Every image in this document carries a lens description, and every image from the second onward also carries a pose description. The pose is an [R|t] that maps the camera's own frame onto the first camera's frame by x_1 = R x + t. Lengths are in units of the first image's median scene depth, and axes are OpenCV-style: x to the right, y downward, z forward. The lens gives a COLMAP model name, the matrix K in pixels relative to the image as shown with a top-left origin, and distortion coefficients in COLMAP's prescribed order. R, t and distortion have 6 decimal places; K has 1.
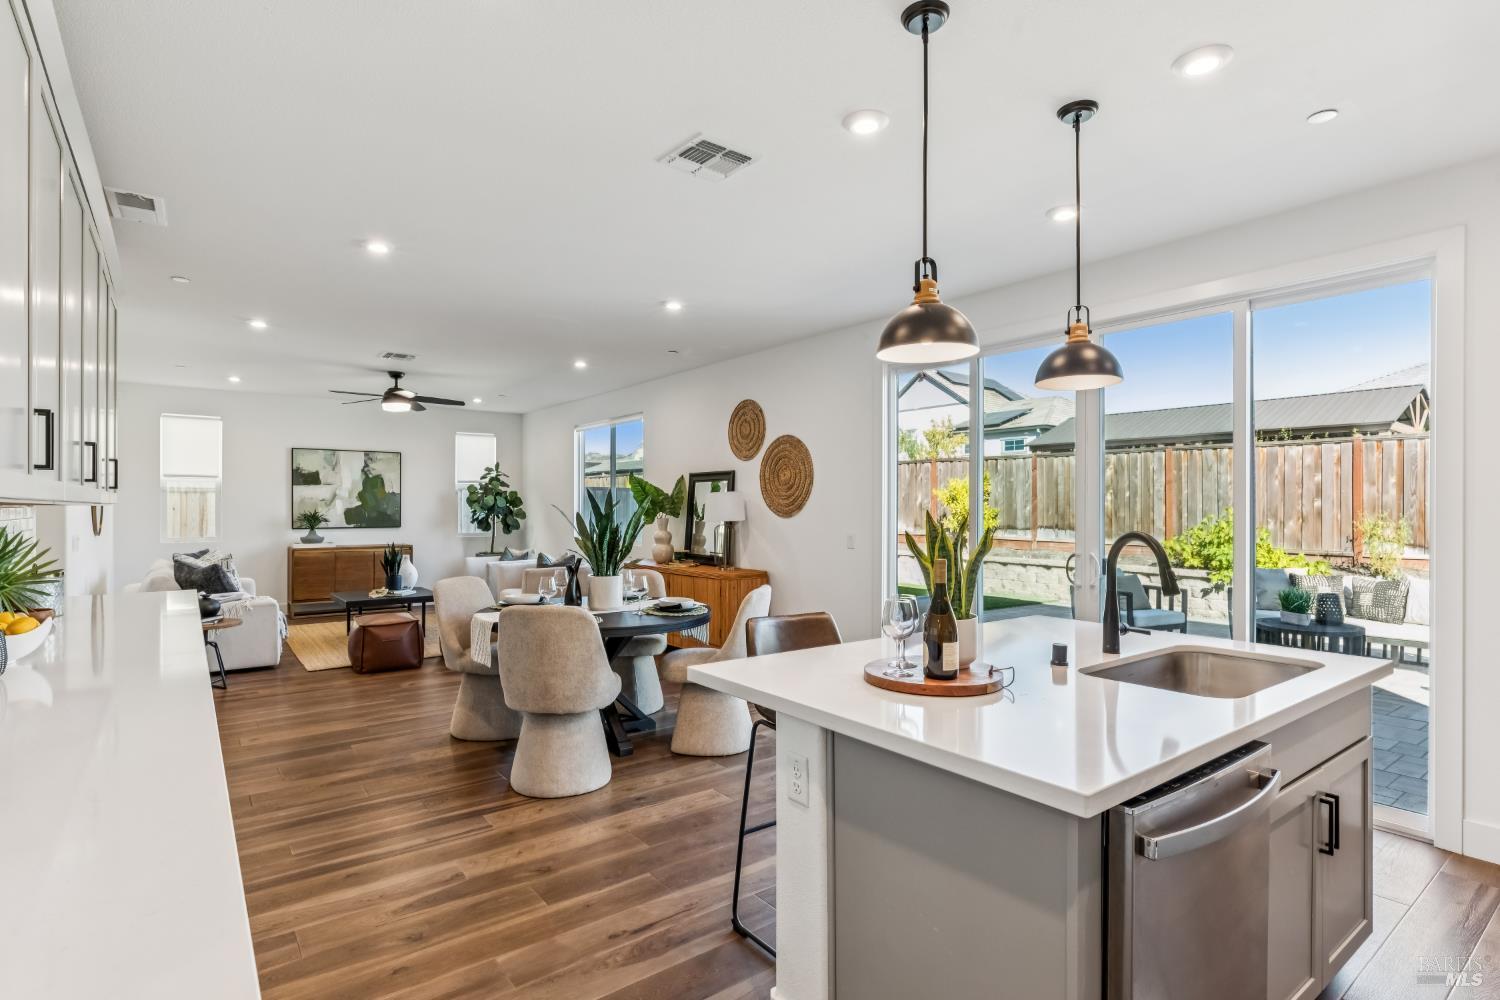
lens RADIAL K [[740.3, 0, 740.5], [0, 740.3, 503.8], [0, 0, 1]] dist [-0.004997, 0.001786]
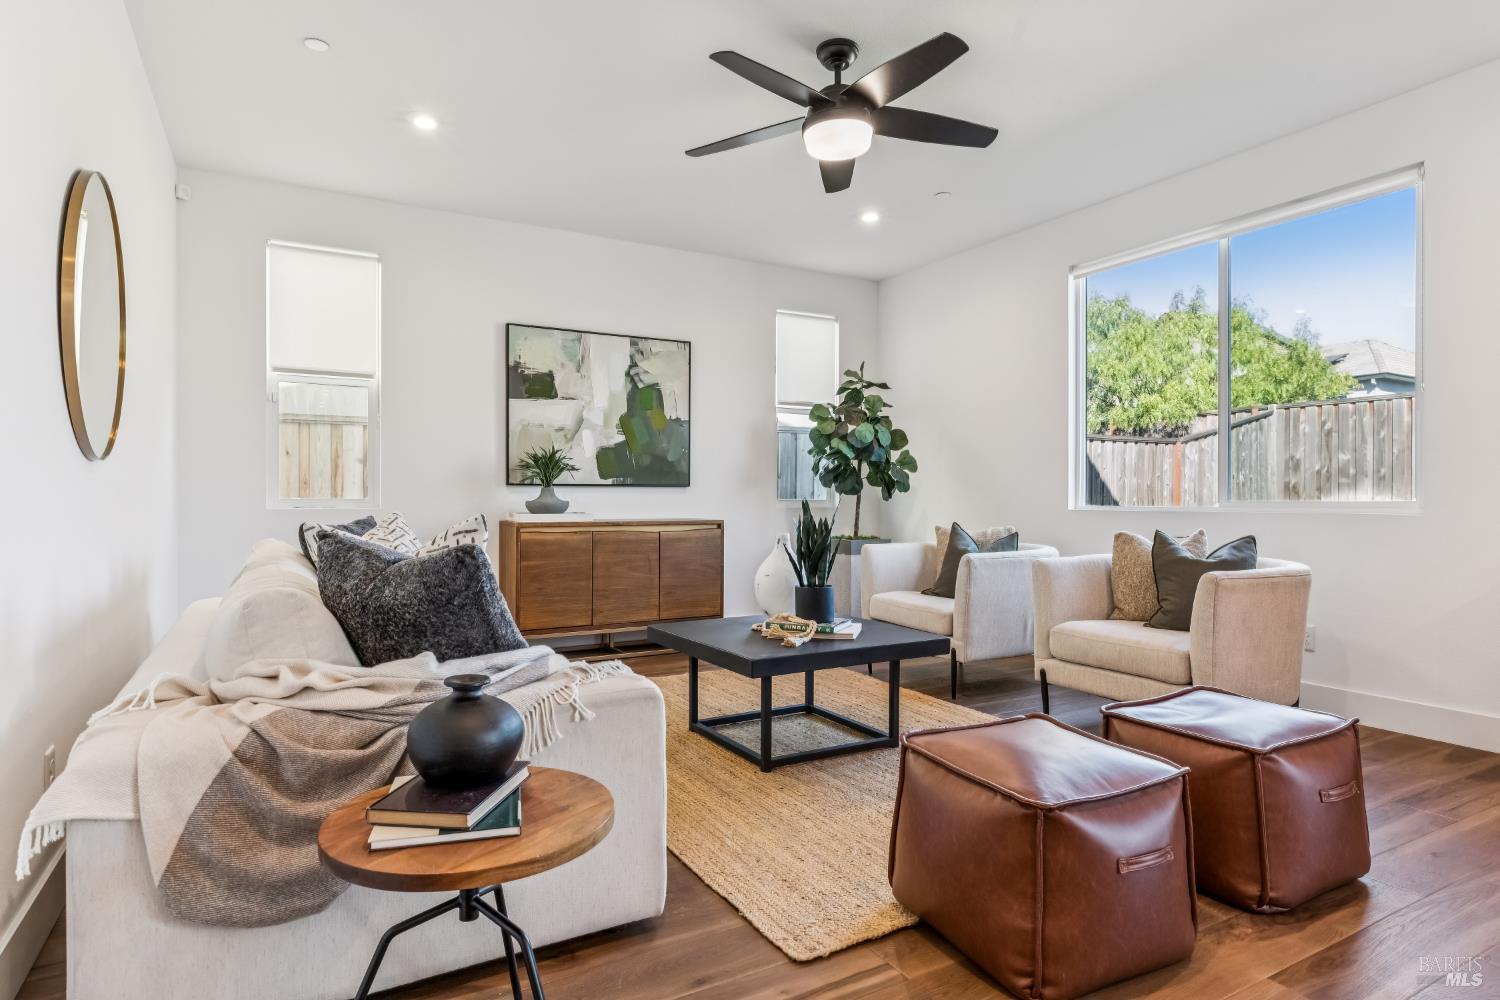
lens RADIAL K [[812.3, 0, 730.6], [0, 812.3, 495.0], [0, 0, 1]] dist [0.012922, 0.000519]
pose [[0.989812, -0.002490, -0.142356, -0.364591], [0.002159, 0.999995, -0.002479, 0.040793], [0.142362, 0.002147, 0.989812, 0.459070]]
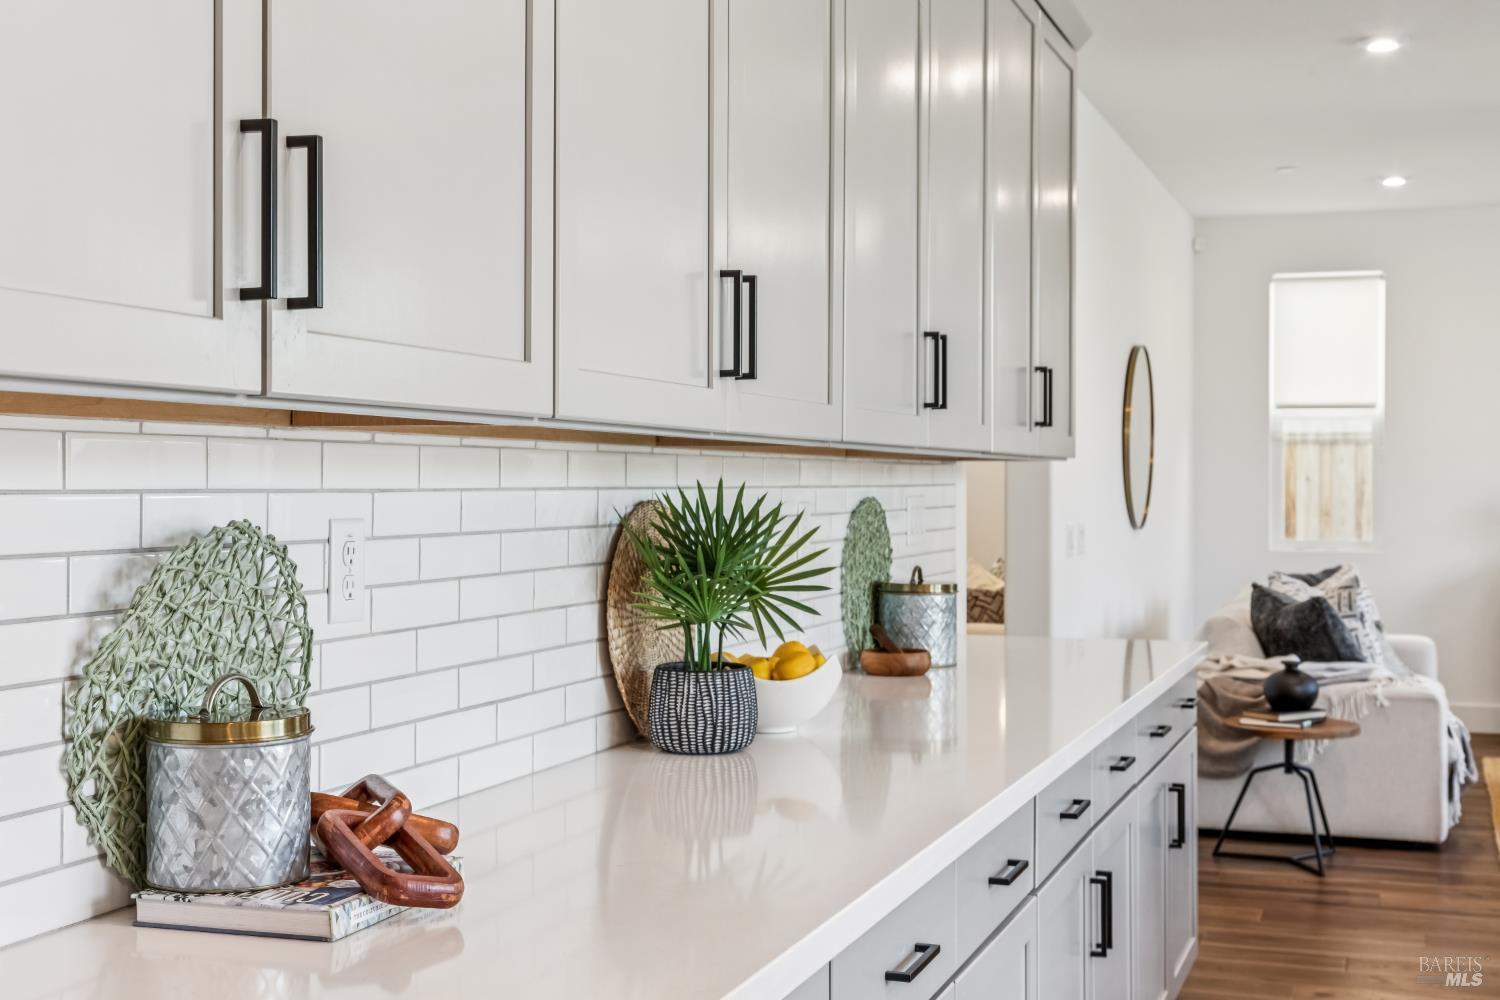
lens RADIAL K [[1926.3, 0, 749.2], [0, 1926.3, 496.6], [0, 0, 1]] dist [0.046918, 0.000000]
pose [[0.554478, 0.008980, -0.832150, 0.050081], [-0.000365, 0.999944, 0.010547, 0.005212], [0.832198, -0.005544, 0.554450, 0.035800]]
